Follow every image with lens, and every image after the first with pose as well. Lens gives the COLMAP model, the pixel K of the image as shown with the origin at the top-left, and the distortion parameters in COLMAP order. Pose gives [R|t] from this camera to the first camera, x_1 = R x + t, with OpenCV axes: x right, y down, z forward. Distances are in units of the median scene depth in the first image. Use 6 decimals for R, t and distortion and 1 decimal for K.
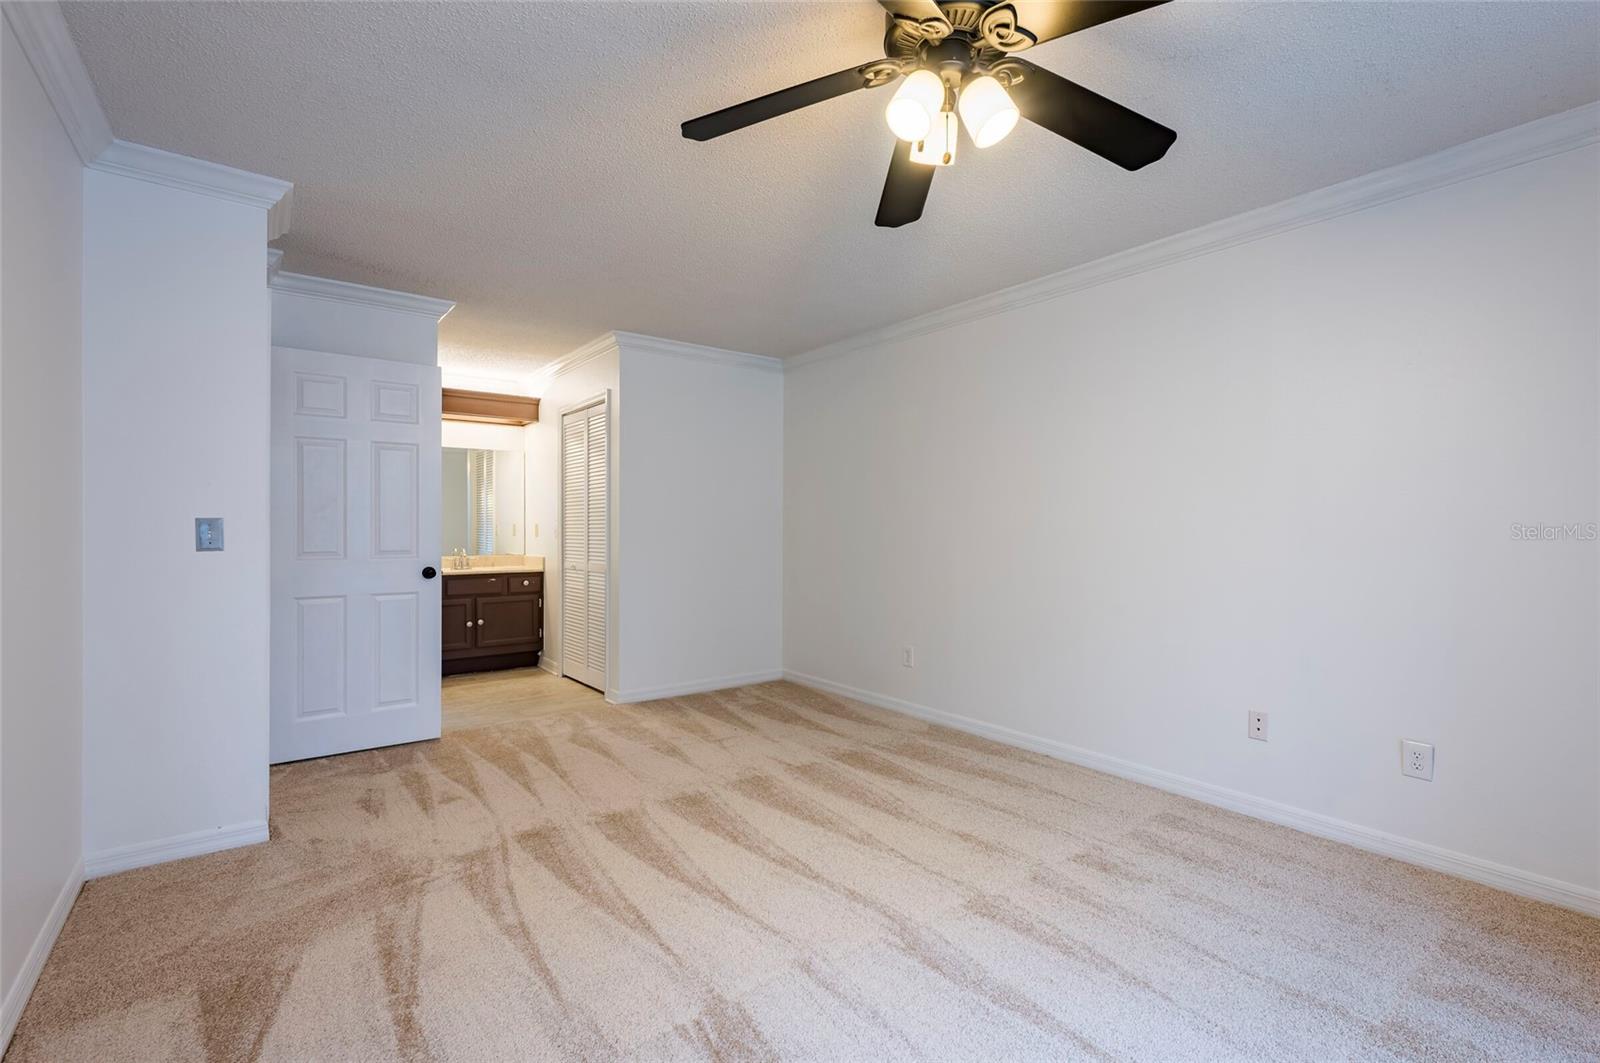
lens RADIAL K [[708.9, 0, 804.5], [0, 708.9, 531.2], [0, 0, 1]] dist [0.004619, -0.003553]
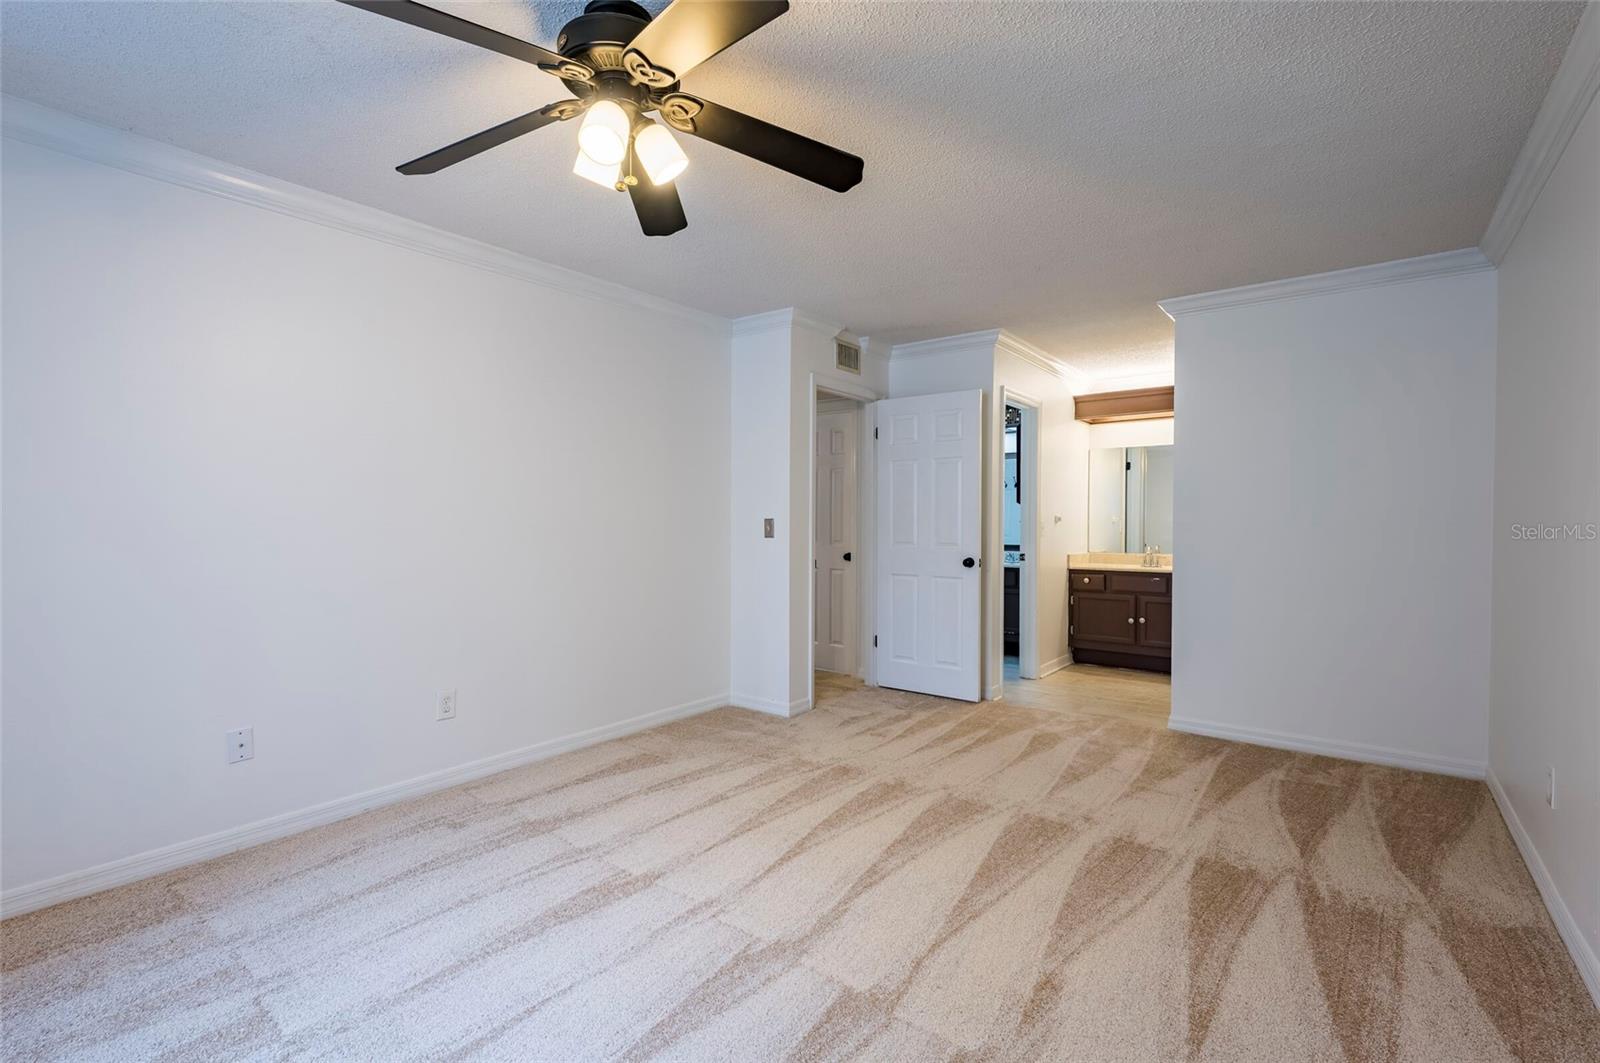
lens RADIAL K [[708.9, 0, 804.5], [0, 708.9, 531.2], [0, 0, 1]] dist [0.004619, -0.003553]
pose [[0.267691, 0.011318, -0.963438, 0.539233], [-0.008497, 0.999920, 0.009386, -0.003262], [0.963467, 0.005674, 0.267766, 0.398613]]
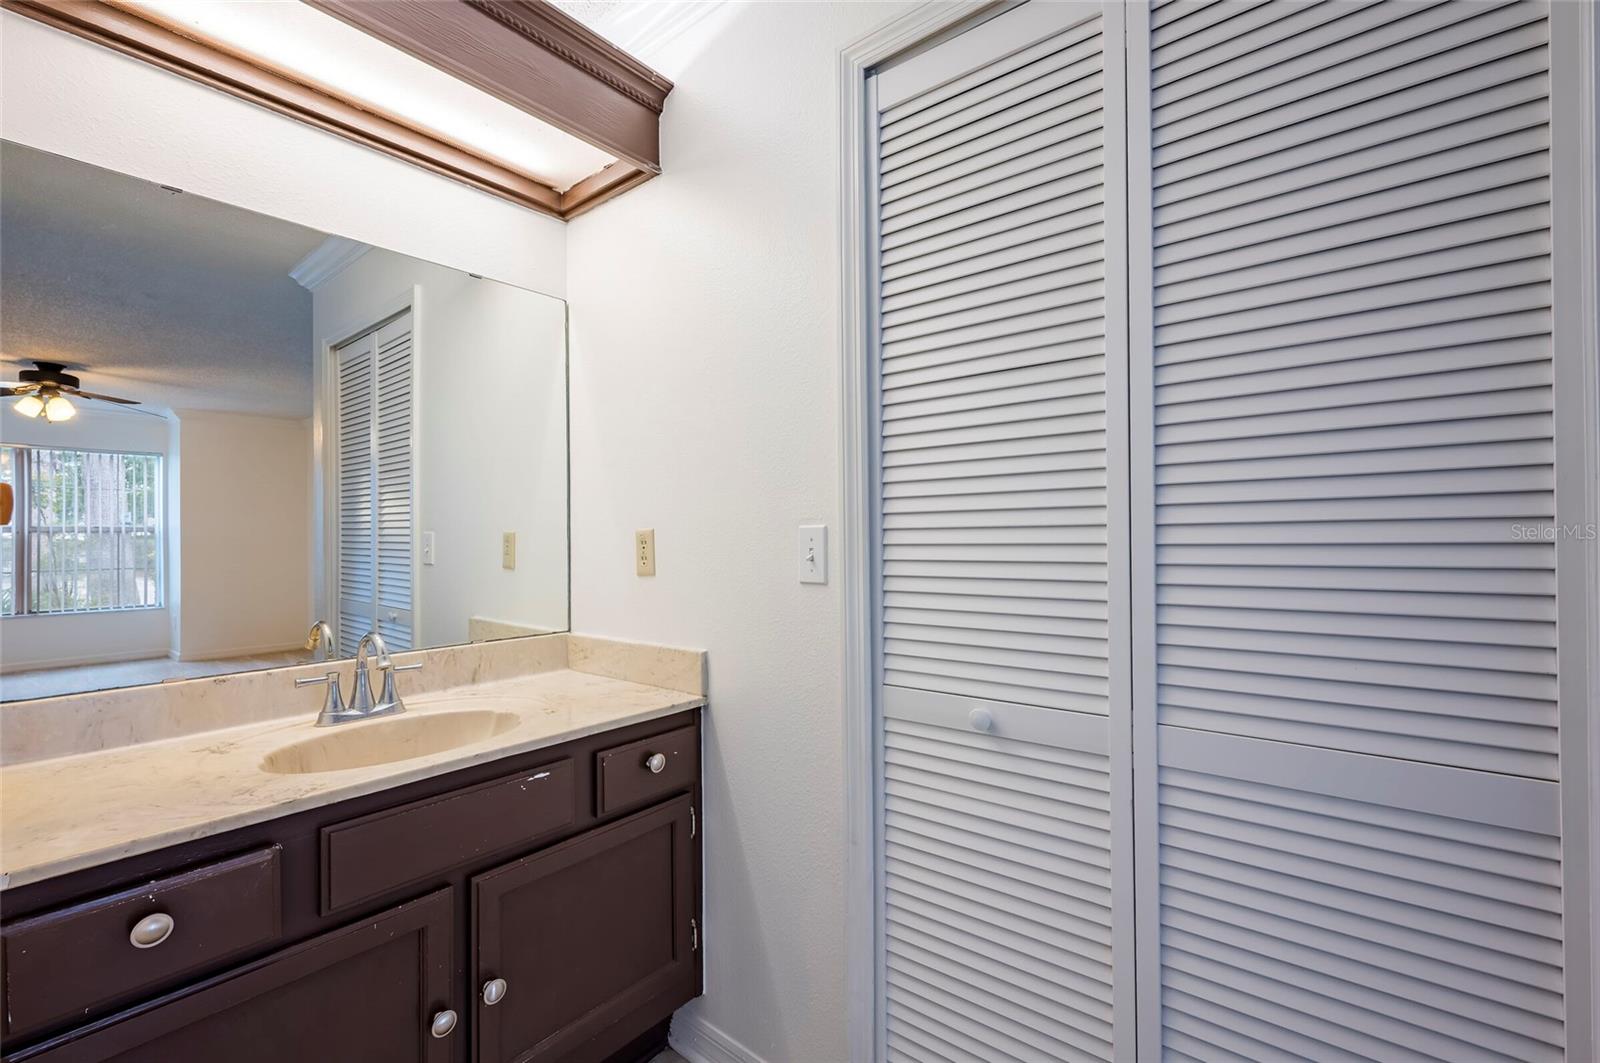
lens RADIAL K [[689.1, 0, 803.7], [0, 689.1, 530.7], [0, 0, 1]] dist [0.005185, -0.000229]
pose [[0.975620, -0.010353, 0.219222, -0.590346], [0.013651, 0.999815, -0.013535, -0.009126], [-0.219041, 0.016197, 0.975581, 1.116507]]
